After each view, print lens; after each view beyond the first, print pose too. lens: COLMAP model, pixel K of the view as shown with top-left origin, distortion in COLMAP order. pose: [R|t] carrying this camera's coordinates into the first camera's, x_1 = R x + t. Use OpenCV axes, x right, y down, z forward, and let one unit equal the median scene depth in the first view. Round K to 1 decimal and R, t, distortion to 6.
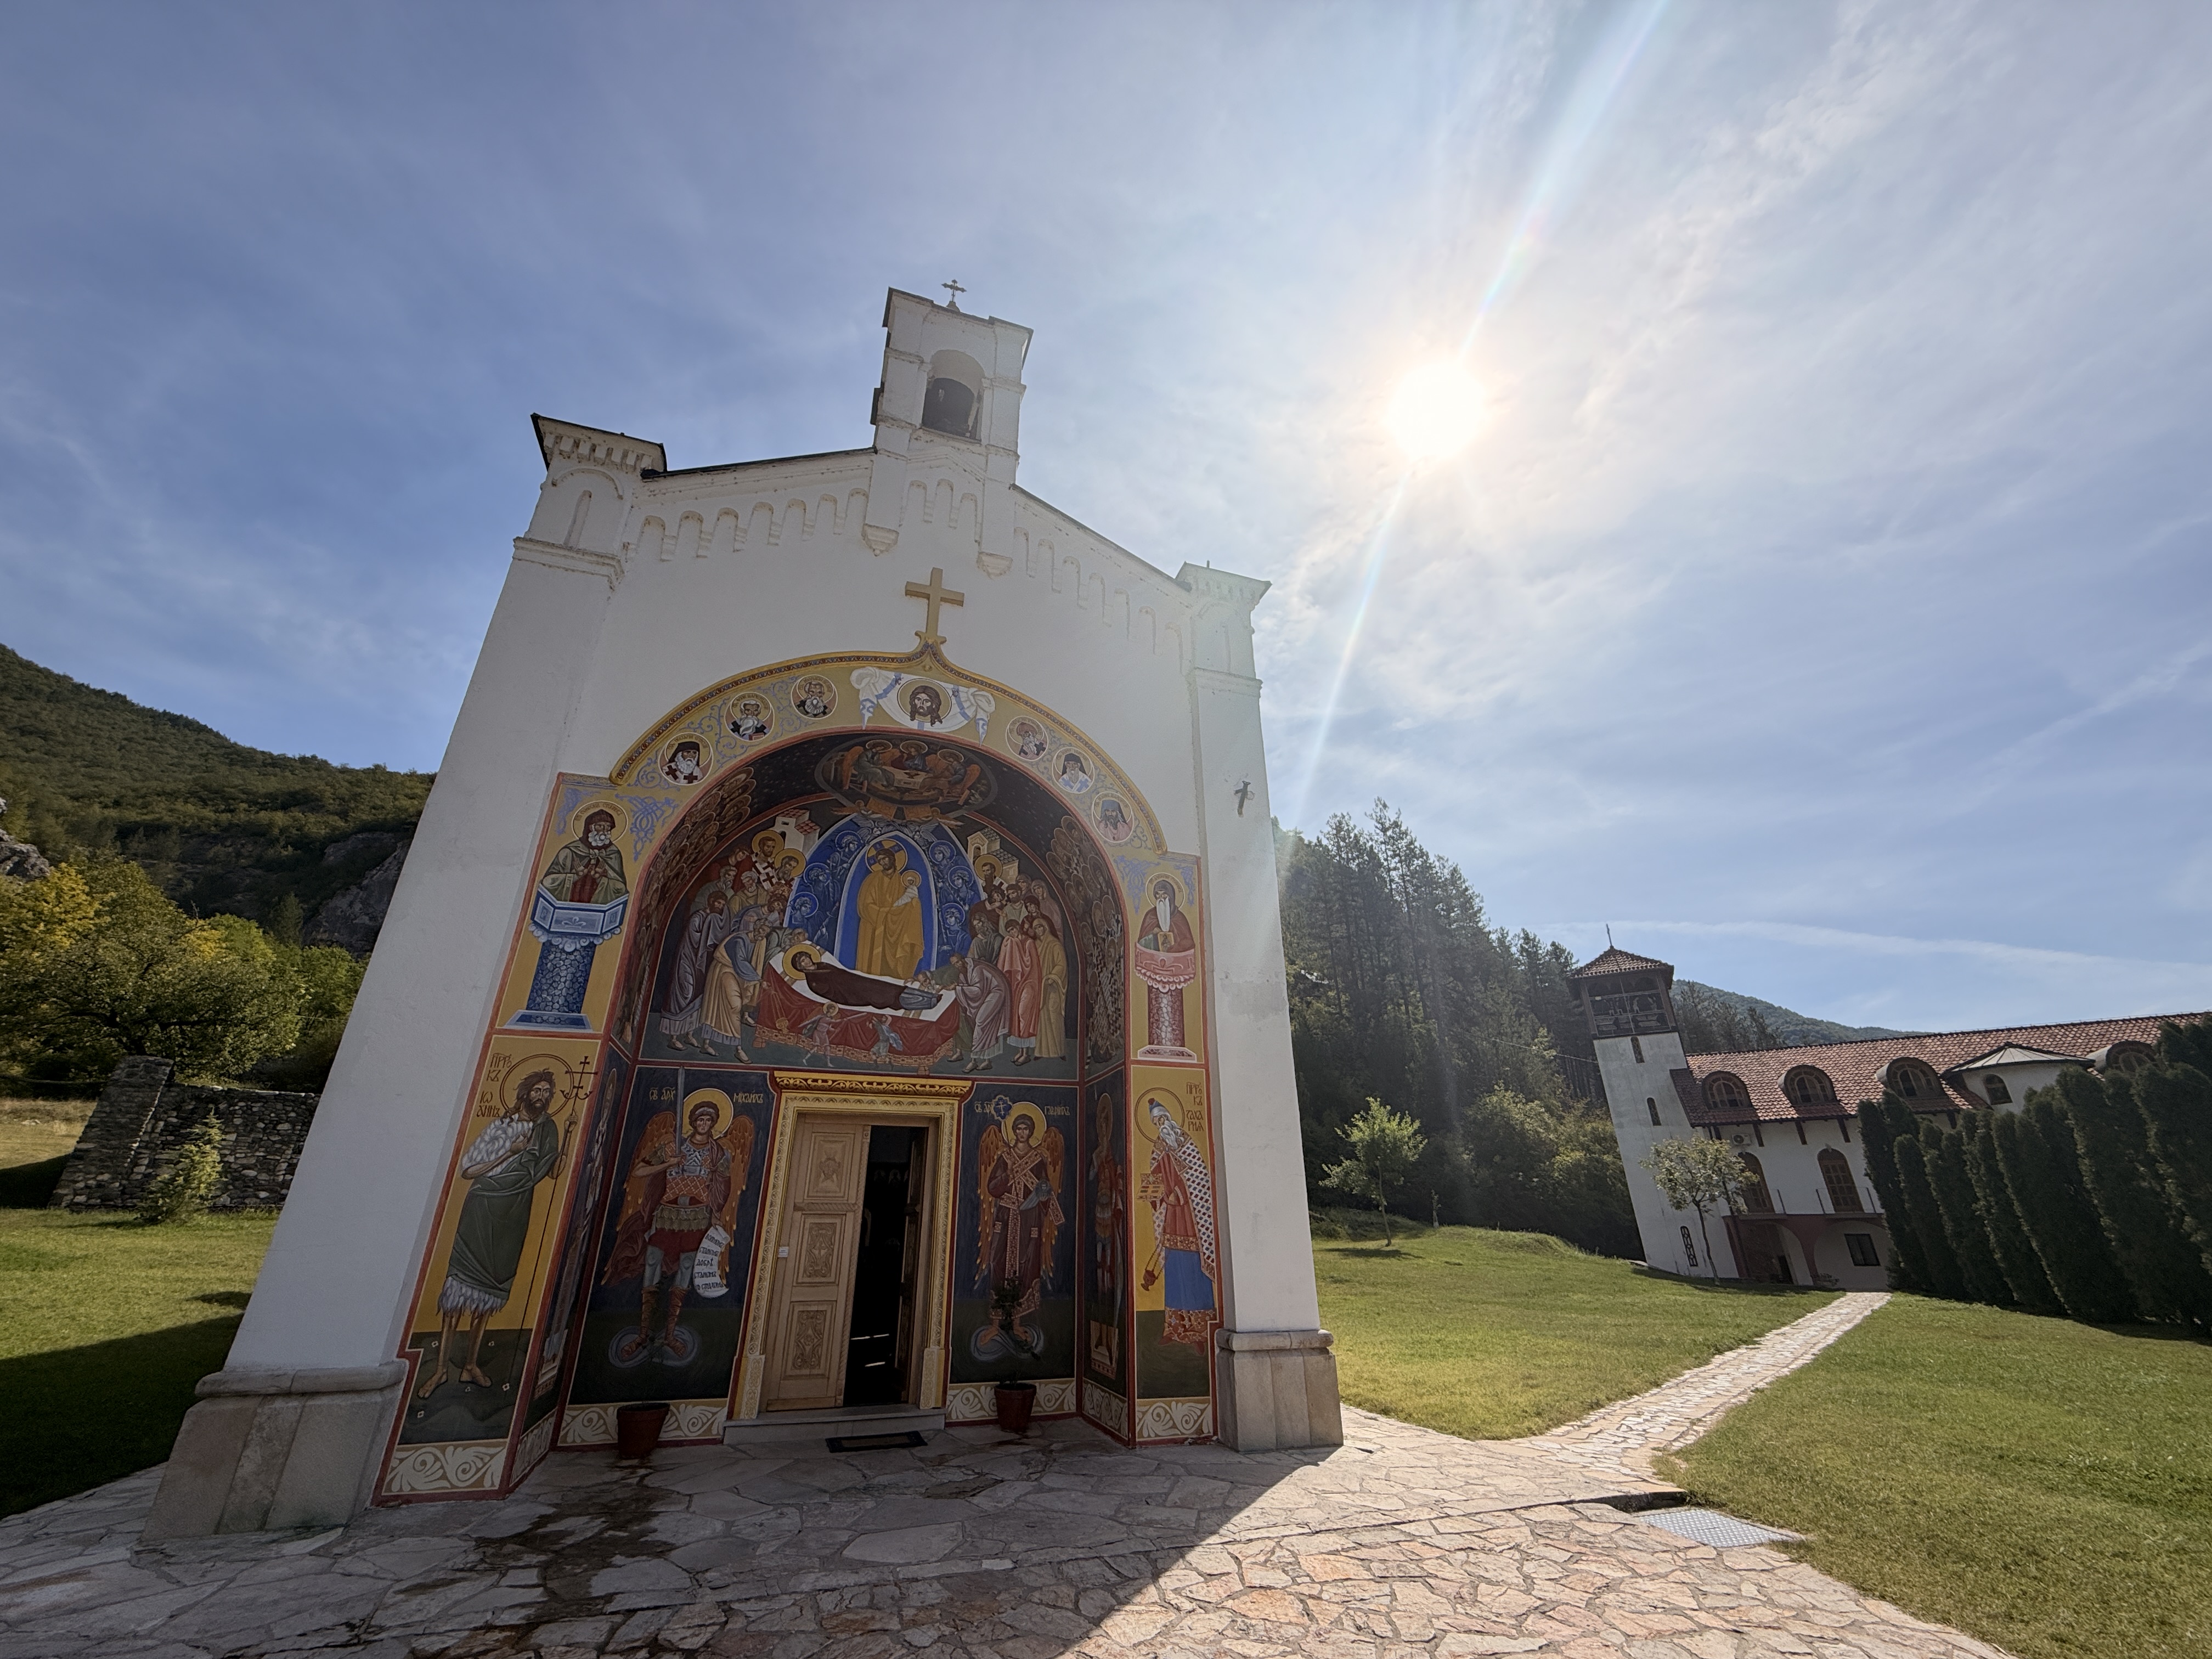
lens RADIAL K [[885.0, 0, 1099.0], [0, 885.0, 828.7], [0, 0, 1]] dist [-0.000310, 0.000045]
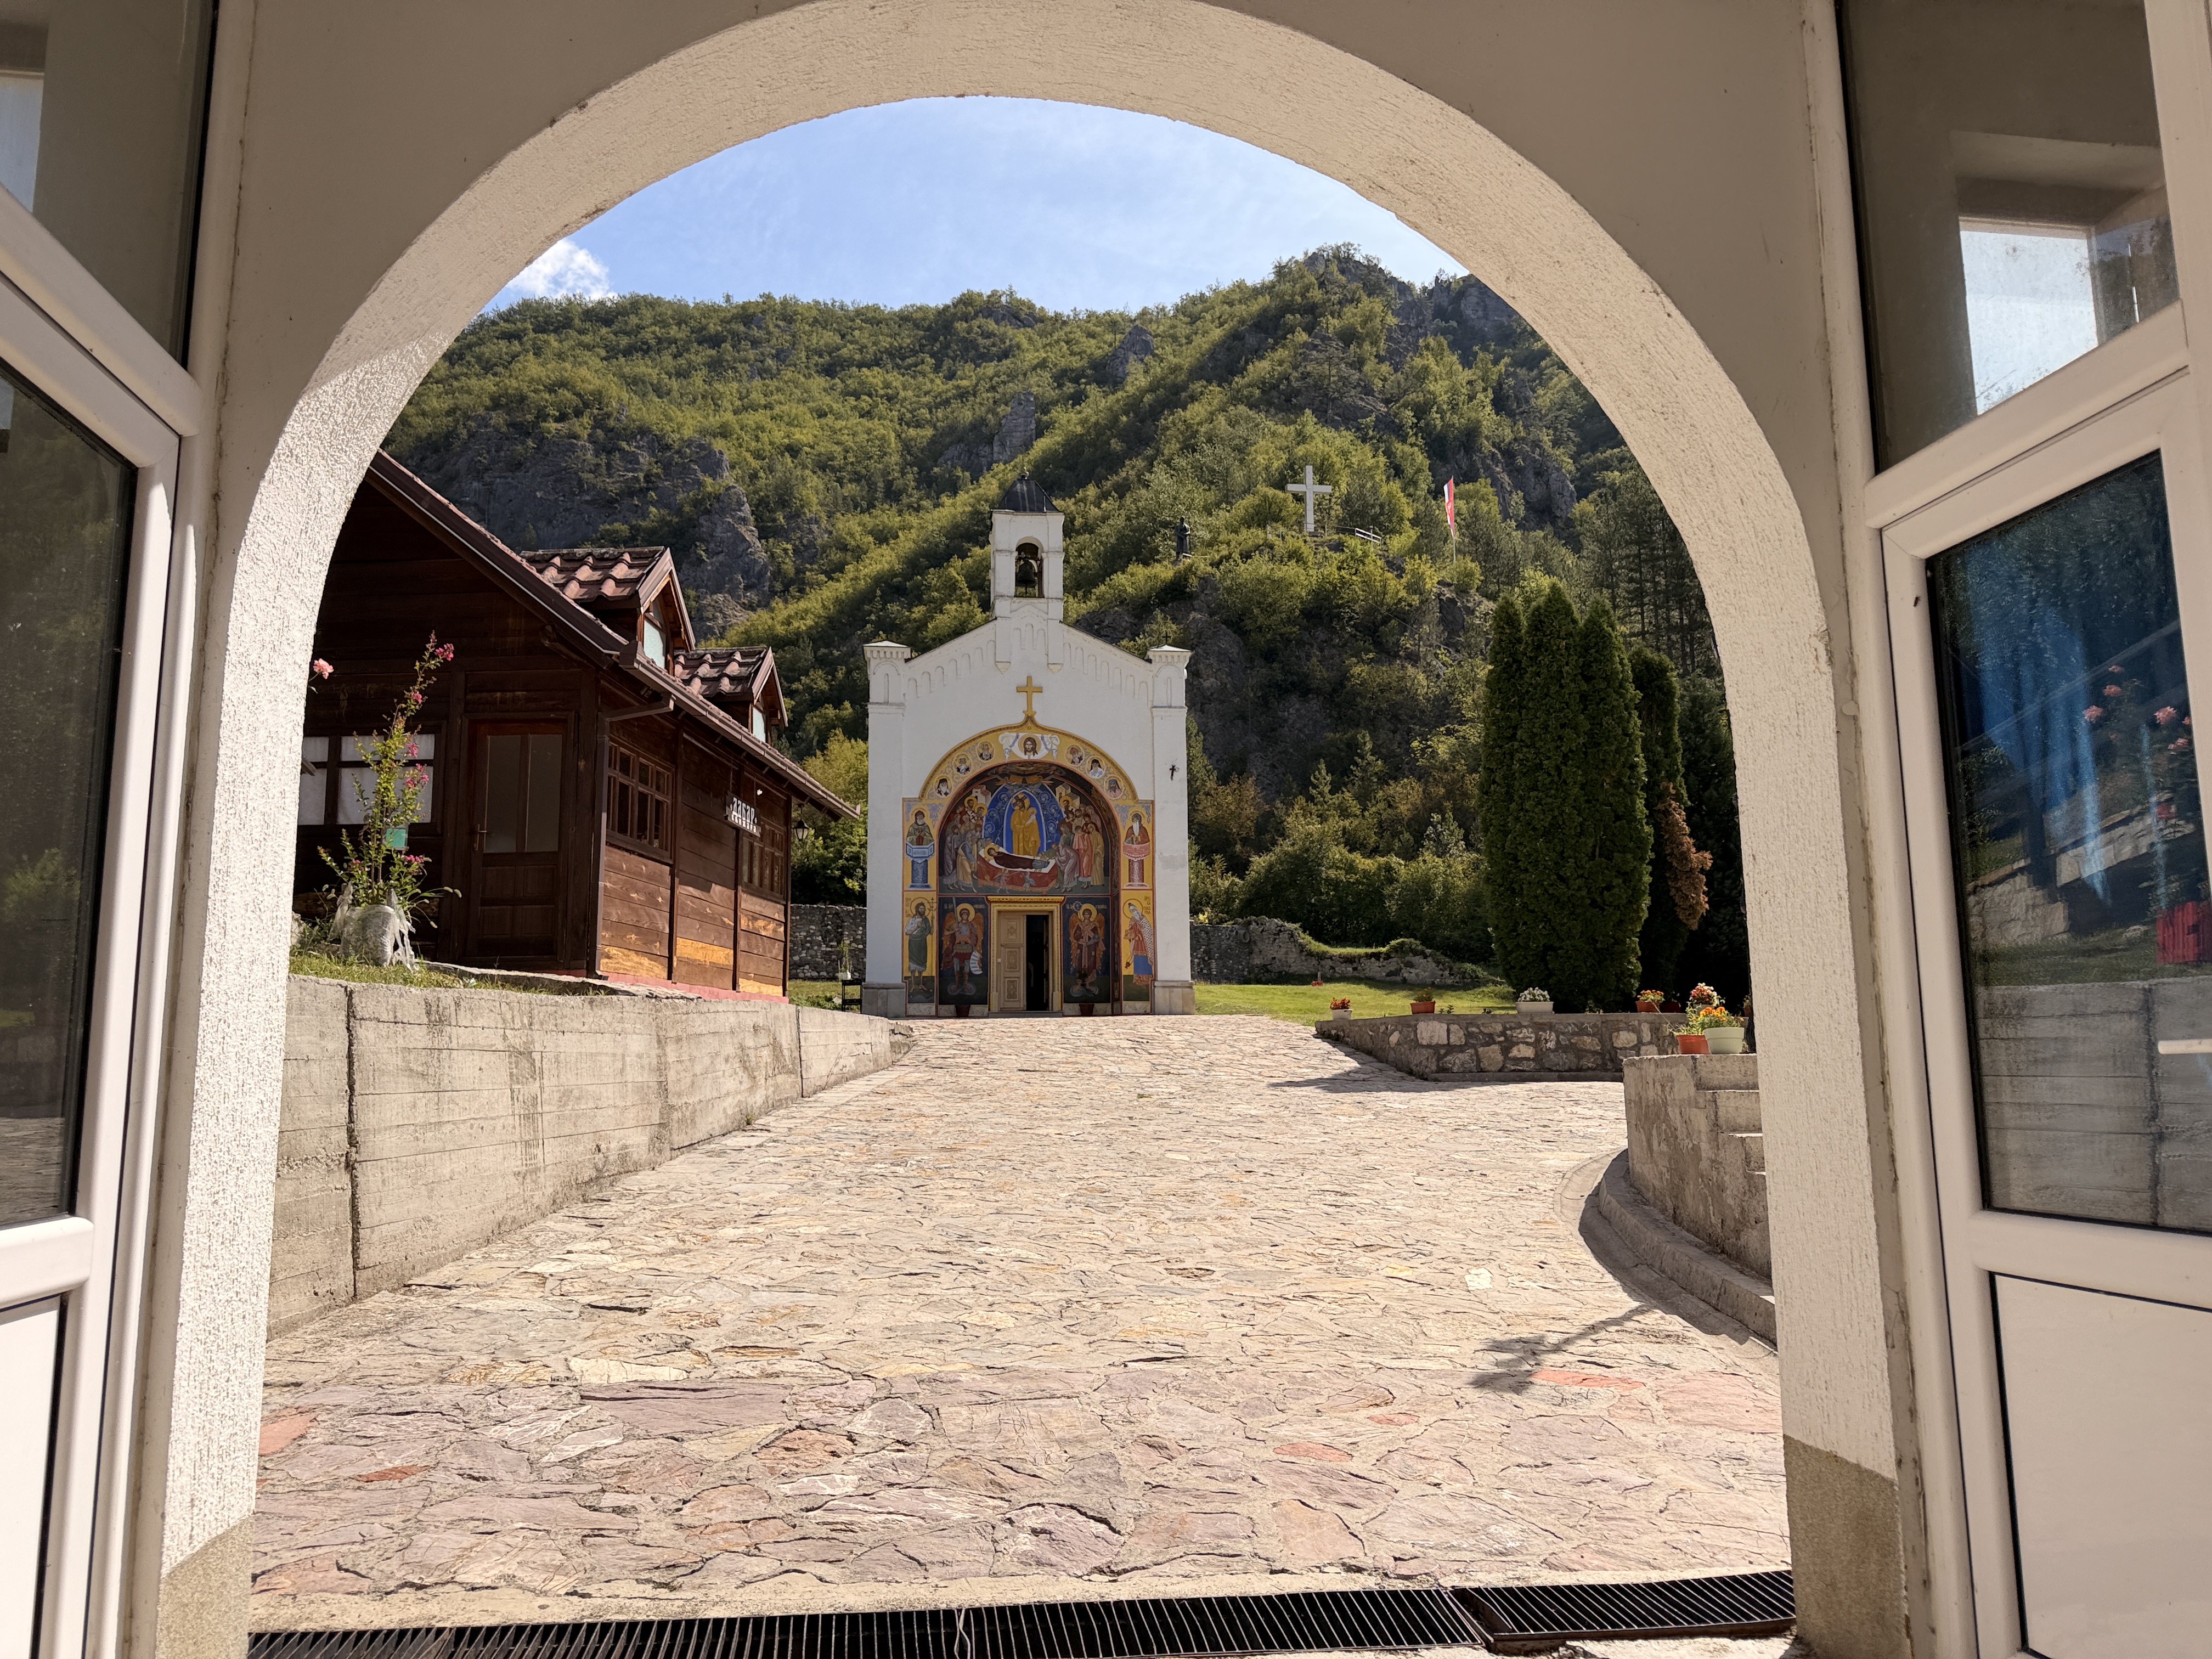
lens RADIAL K [[1541.8, 0, 1106.0], [0, 1541.8, 829.5], [0, 0, 1]] dist [0.102093, -0.000433]
pose [[0.981450, -0.035765, -0.188351, 0.795029], [0.088022, 0.956838, 0.276971, -1.083649], [0.170315, -0.288412, 0.942237, -3.002989]]
